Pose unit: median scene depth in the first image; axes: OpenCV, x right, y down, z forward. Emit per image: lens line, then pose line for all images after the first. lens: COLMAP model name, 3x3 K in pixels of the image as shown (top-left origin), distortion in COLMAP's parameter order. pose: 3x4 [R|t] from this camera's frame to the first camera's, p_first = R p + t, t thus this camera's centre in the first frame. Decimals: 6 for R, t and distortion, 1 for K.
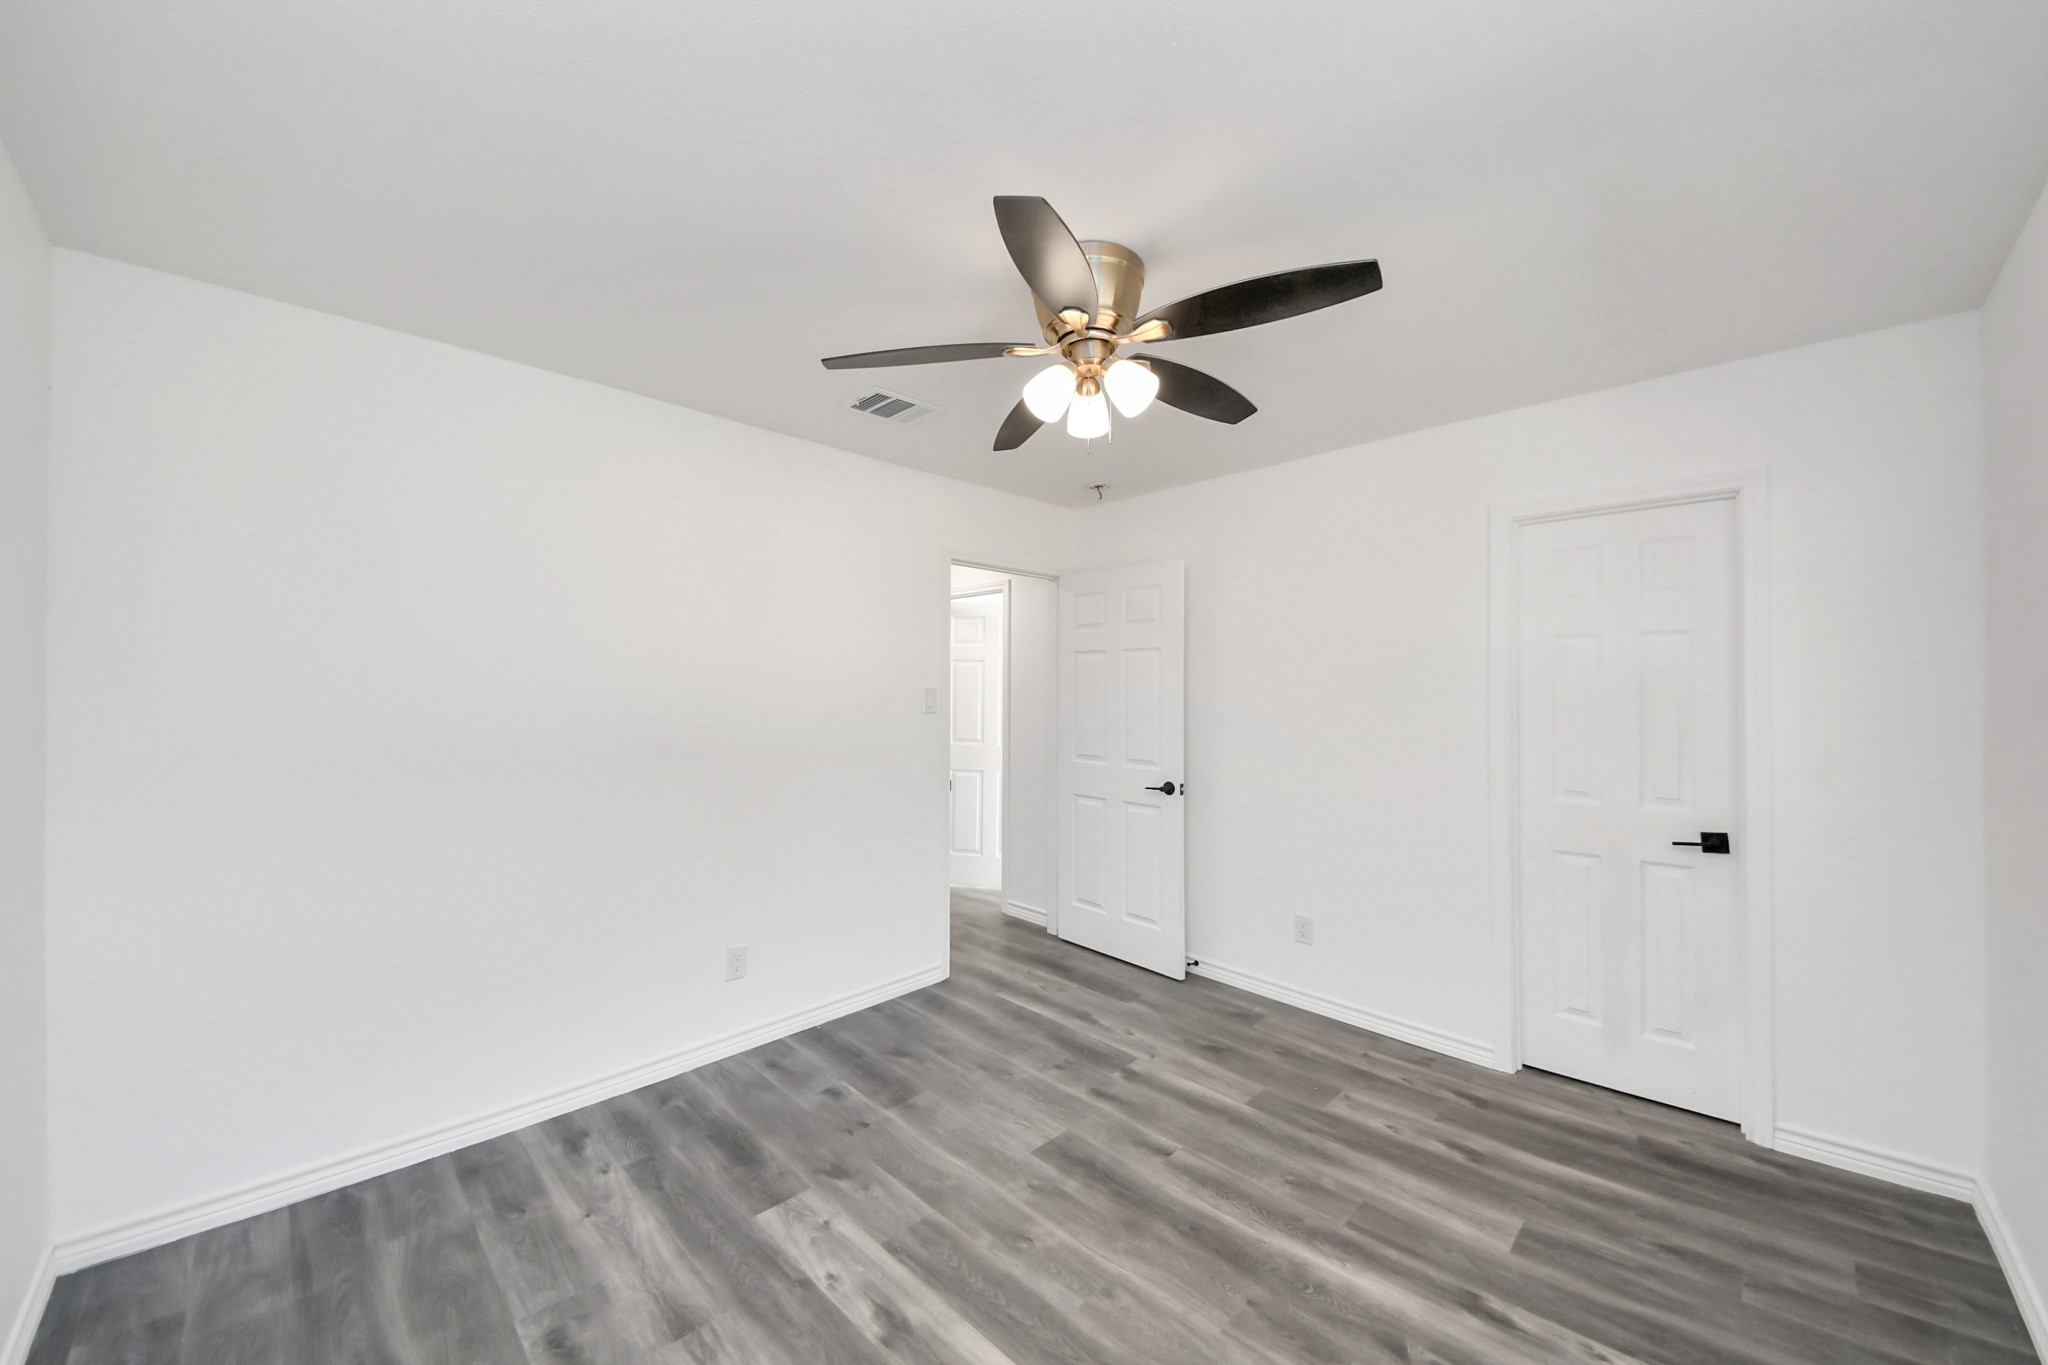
lens RADIAL K [[755.7, 0, 1025.2], [0, 755.7, 686.4], [0, 0, 1]] dist [-0.002381, -0.000204]
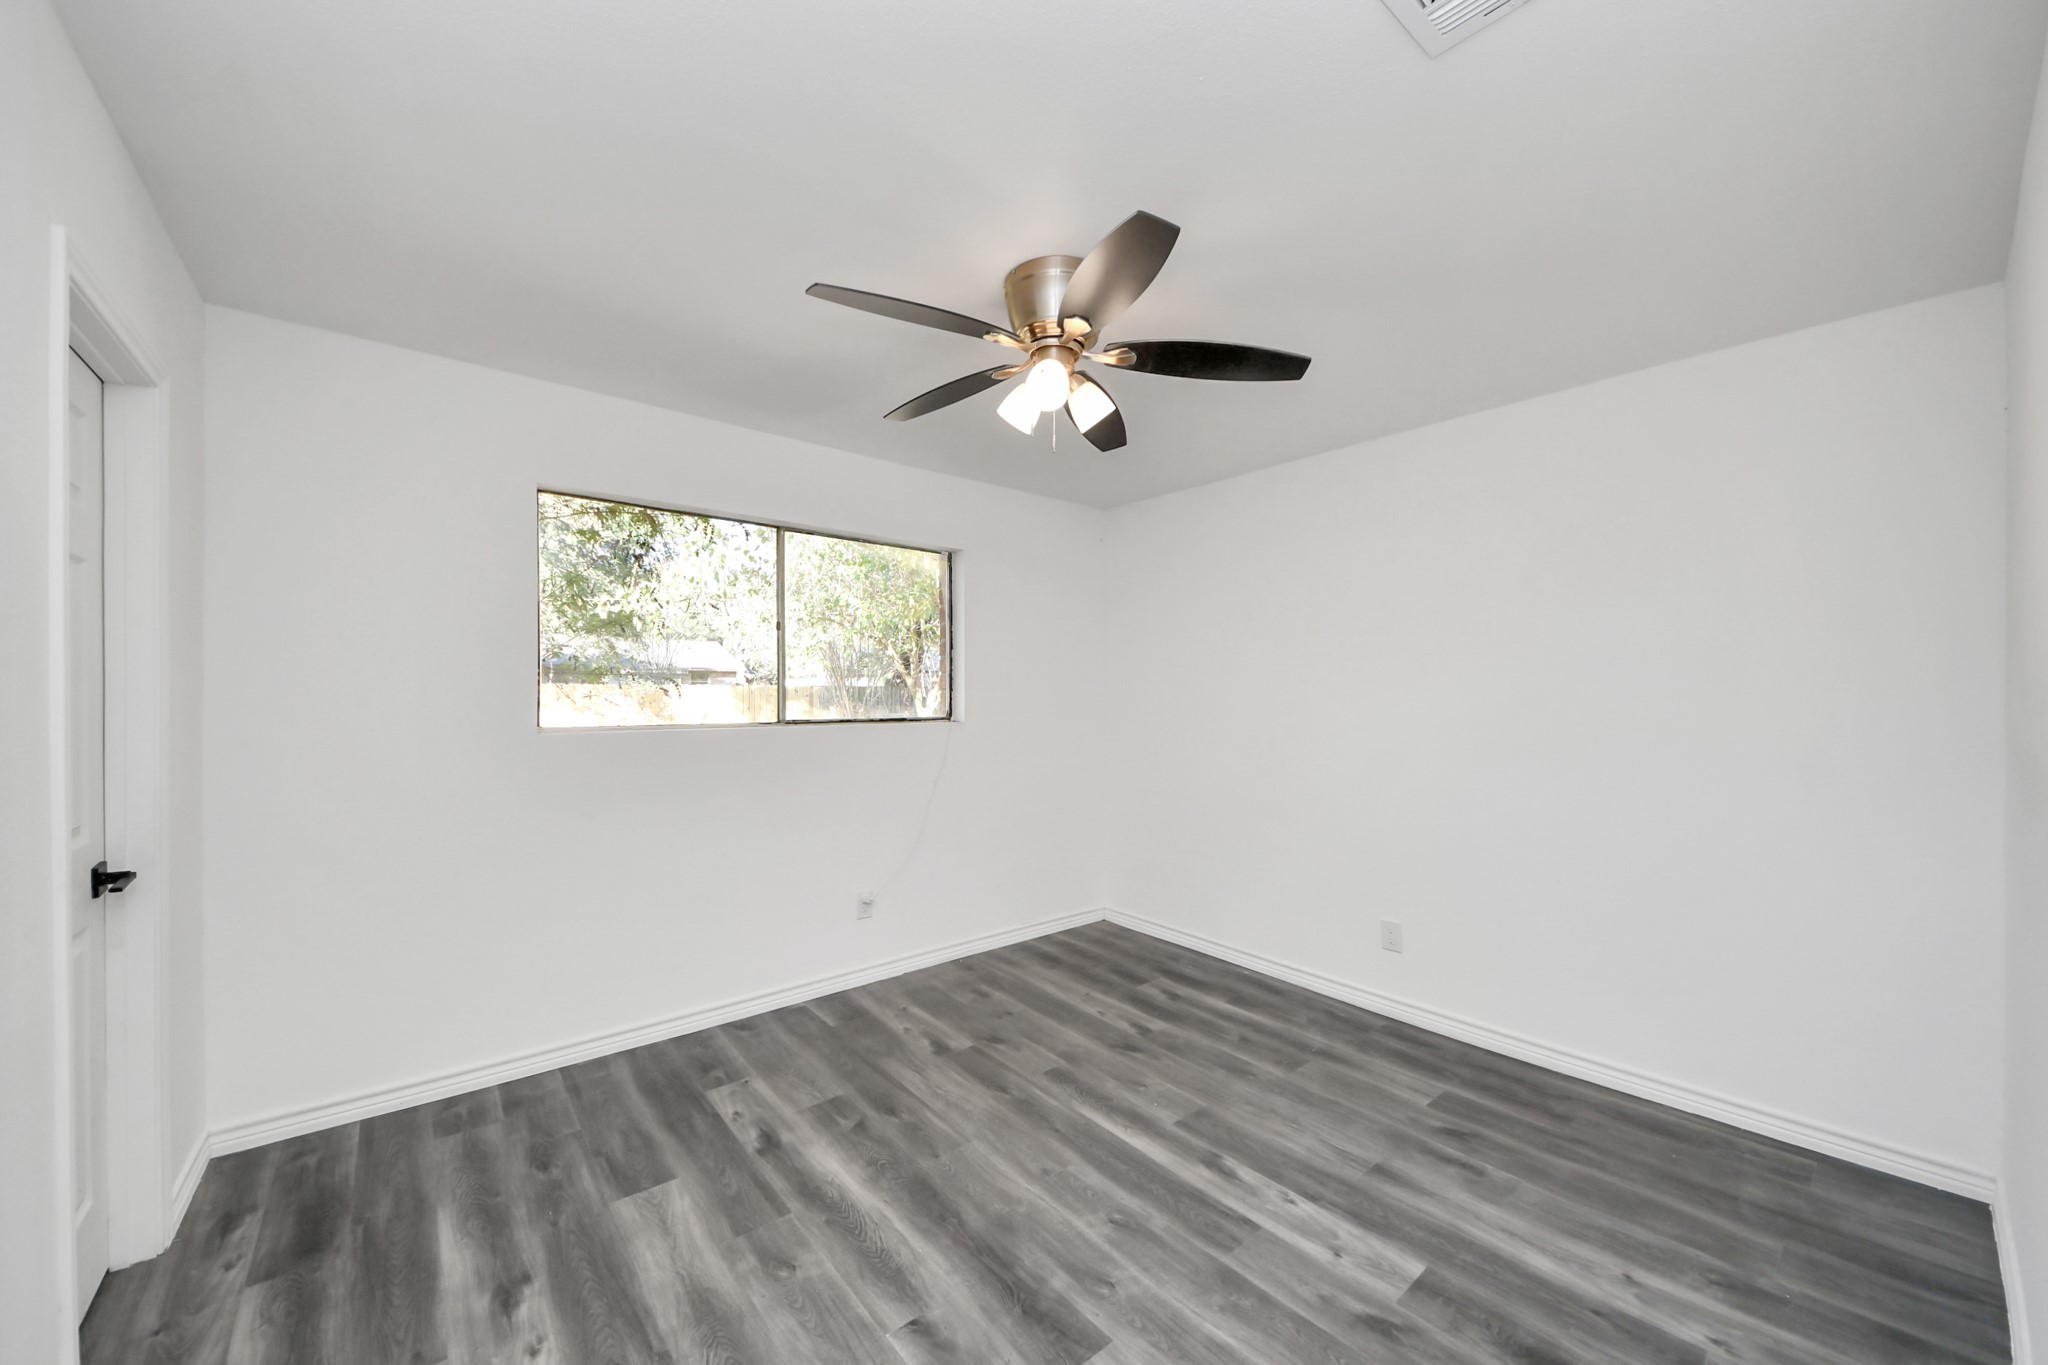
lens RADIAL K [[755.7, 0, 1022.9], [0, 755.7, 697.6], [0, 0, 1]] dist [-0.002381, -0.000204]
pose [[-0.994902, -0.000485, 0.100849, 0.022000], [-0.004993, 0.998999, -0.044453, 0.085423], [-0.100727, -0.044730, -0.993908, 2.002561]]
